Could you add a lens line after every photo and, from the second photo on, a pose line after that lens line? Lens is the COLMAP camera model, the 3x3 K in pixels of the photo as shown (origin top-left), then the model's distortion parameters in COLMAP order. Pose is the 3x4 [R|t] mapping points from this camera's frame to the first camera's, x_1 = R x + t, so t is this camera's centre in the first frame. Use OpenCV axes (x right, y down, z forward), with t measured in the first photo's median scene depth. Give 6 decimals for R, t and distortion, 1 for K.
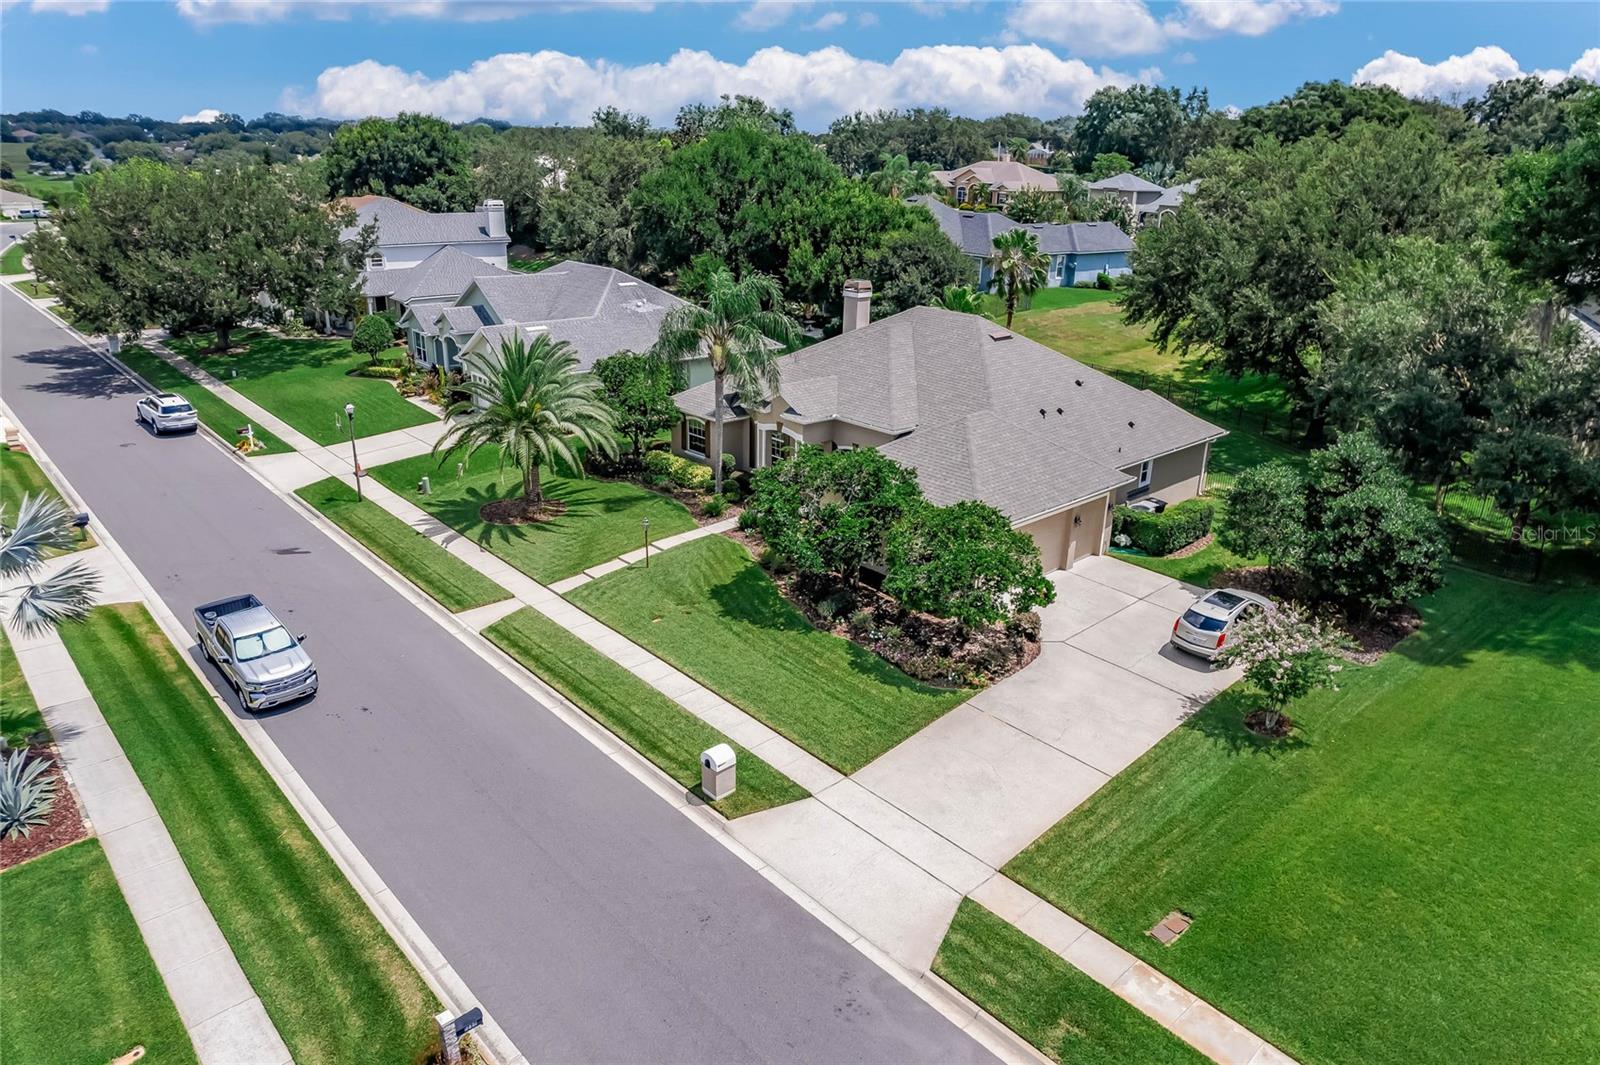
lens RADIAL K [[1025.1, 0, 800.0], [0, 1025.1, 532.5], [0, 0, 1]] dist [-0.048299, 0.044440]
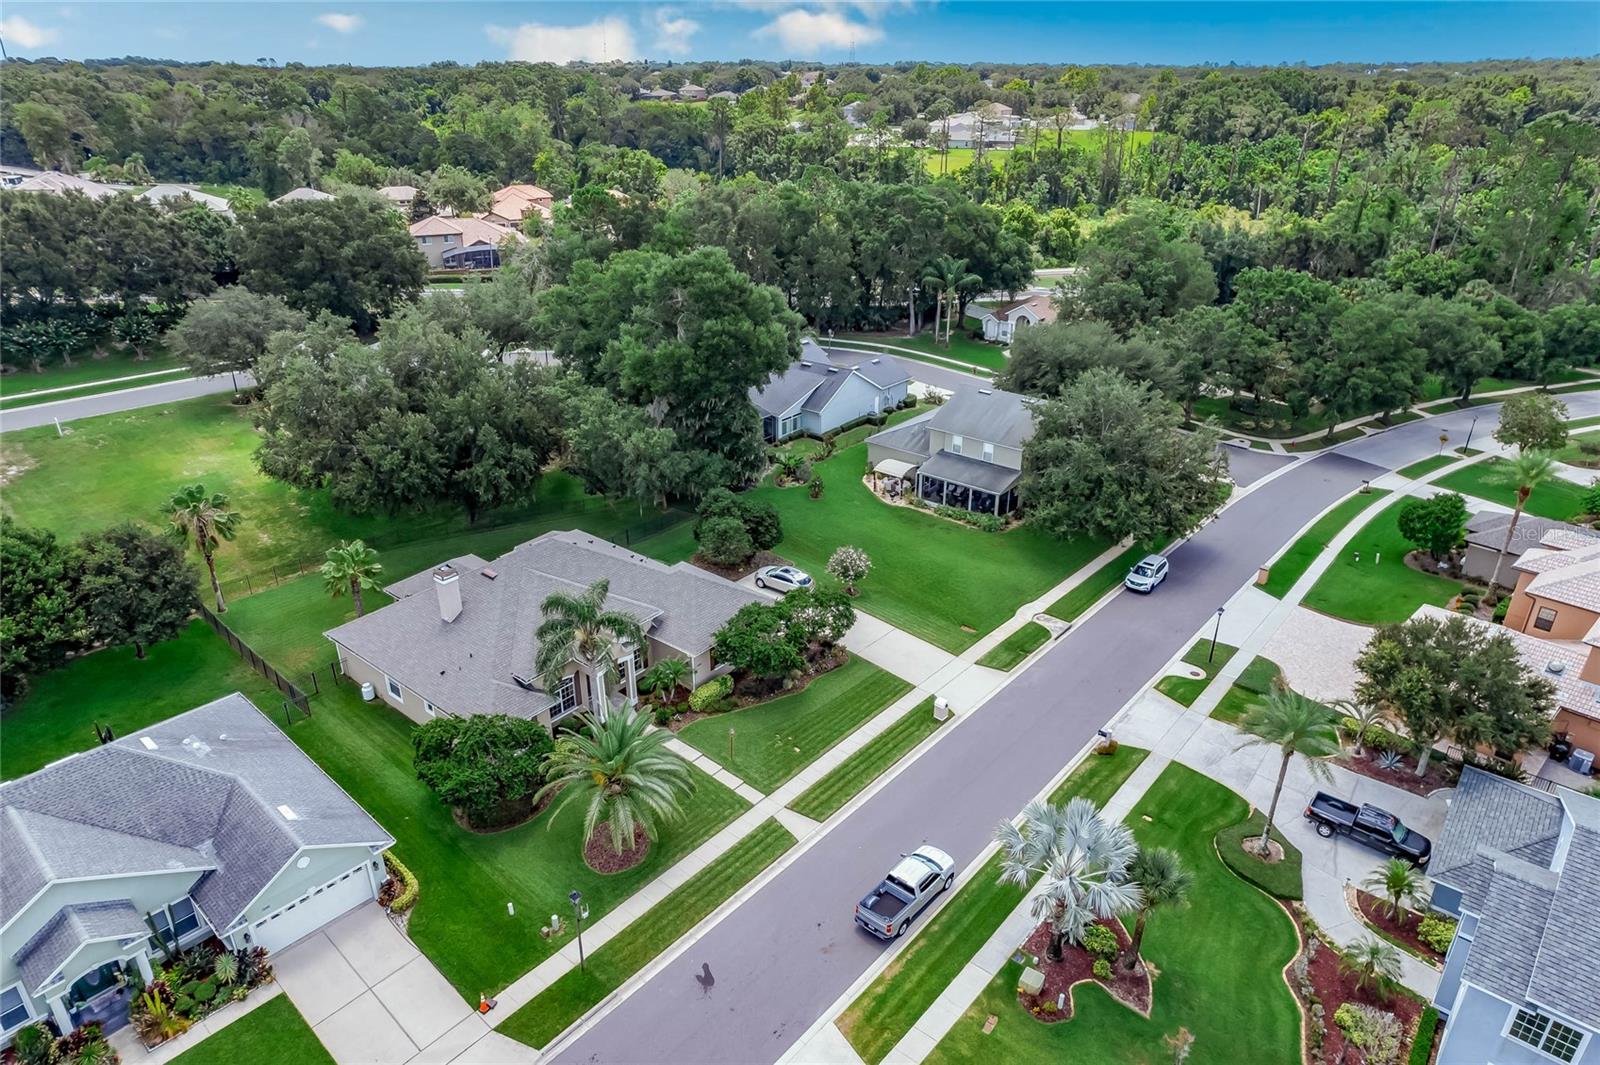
lens RADIAL K [[1022.3, 0, 800.0], [0, 1022.3, 532.5], [0, 0, 1]] dist [-0.048160, 0.057083]
pose [[-0.125836, -0.430084, 0.893976, -1.277726], [0.351820, 0.823221, 0.445567, -0.818270], [-0.927571, 0.370587, 0.047721, 0.675839]]
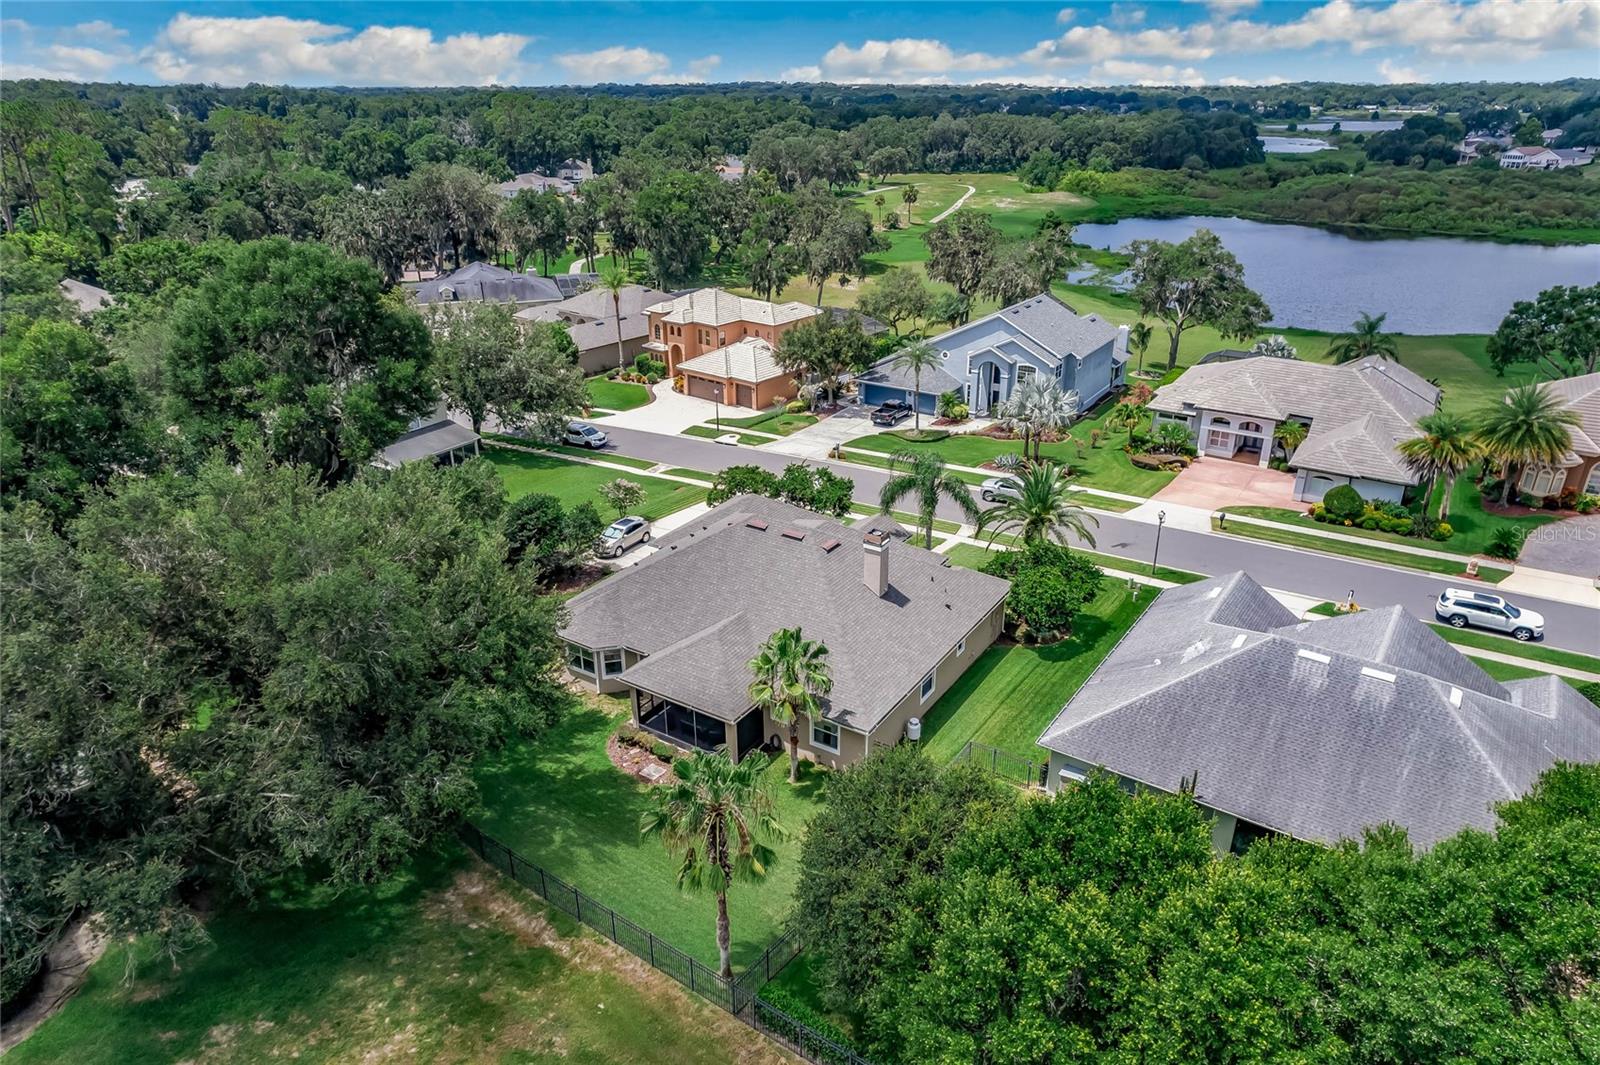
lens RADIAL K [[1025.1, 0, 800.0], [0, 1025.1, 532.5], [0, 0, 1]] dist [-0.048299, 0.044440]
pose [[-0.970254, 0.085777, -0.226386, 0.436792], [-0.097112, 0.718689, 0.688517, -1.154371], [0.221760, 0.690021, -0.688980, 2.073389]]
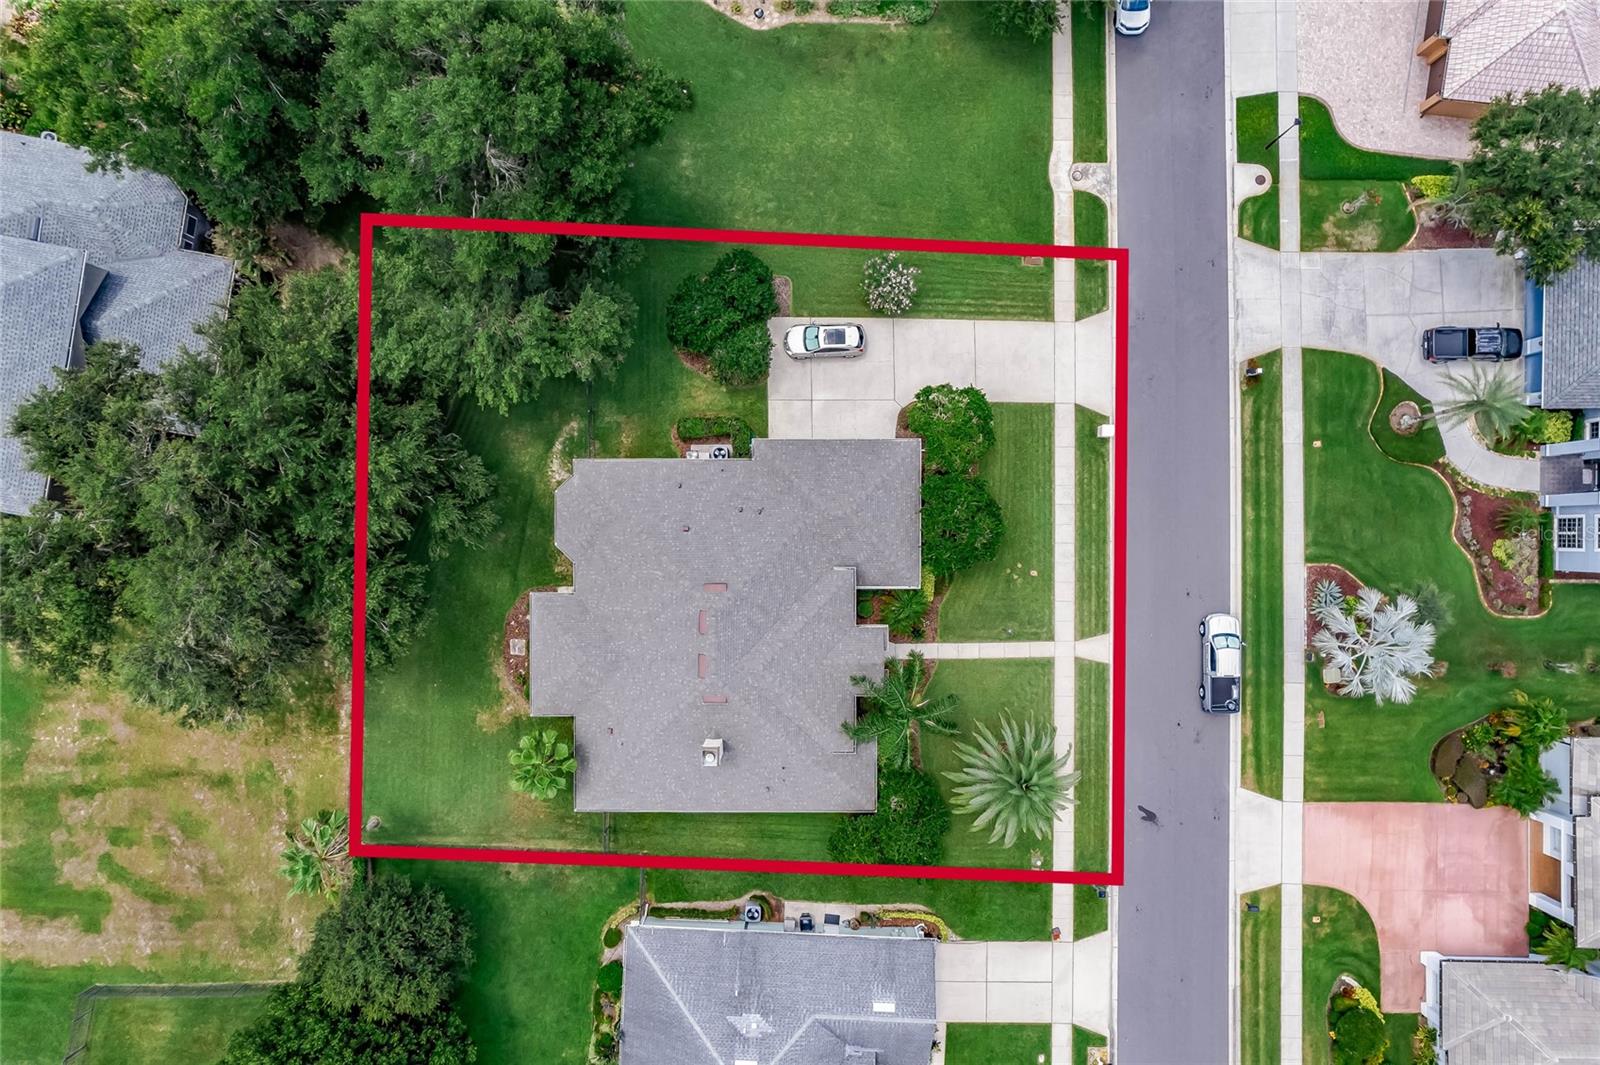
lens RADIAL K [[1002.1, 0, 802.4], [0, 1002.1, 575.1], [0, 0, 1]] dist [-0.015471, 0.002581]
pose [[-0.728520, -0.684557, -0.025314, 0.164127], [0.231071, -0.280362, 0.931667, -1.398343], [-0.644876, 0.672889, 0.362430, 0.544380]]
